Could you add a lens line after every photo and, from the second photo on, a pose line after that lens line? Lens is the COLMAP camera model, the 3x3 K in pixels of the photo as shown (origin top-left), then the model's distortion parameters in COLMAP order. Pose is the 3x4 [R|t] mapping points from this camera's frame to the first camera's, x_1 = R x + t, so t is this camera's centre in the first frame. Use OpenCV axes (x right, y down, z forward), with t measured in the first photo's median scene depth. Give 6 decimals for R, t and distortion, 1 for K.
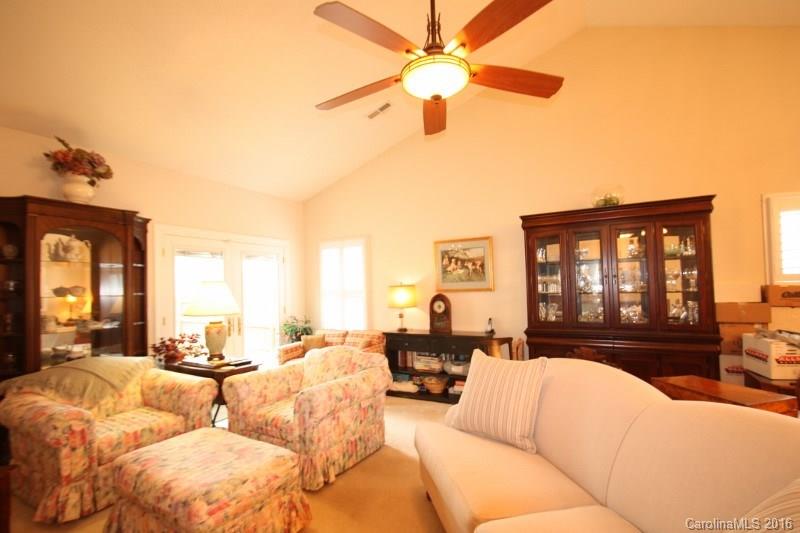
lens RADIAL K [[376.1, 0, 396.5], [0, 376.1, 282.9], [0, 0, 1]] dist [0.002660, -0.012472]
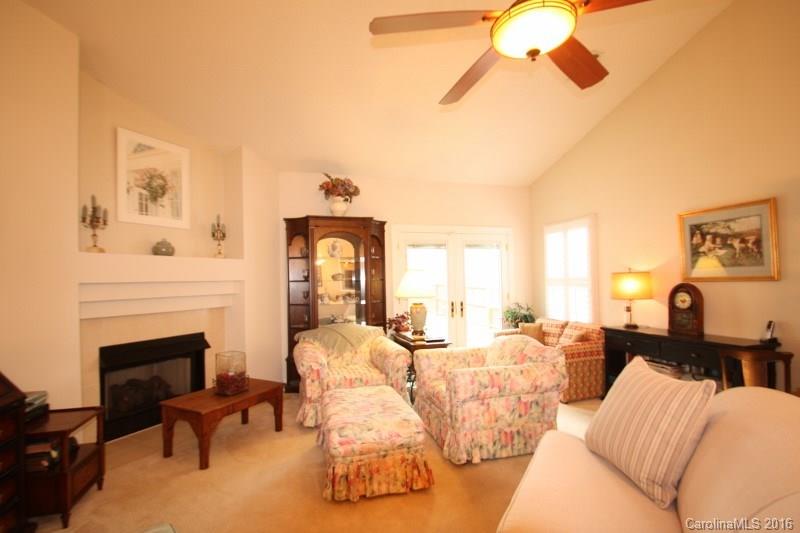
lens RADIAL K [[376.1, 0, 396.5], [0, 376.1, 282.9], [0, 0, 1]] dist [0.002660, -0.012472]
pose [[0.725830, 0.017706, -0.687646, 0.312742], [0.009698, 0.999306, 0.035967, -0.005657], [0.687805, -0.032775, 0.725155, 0.095254]]
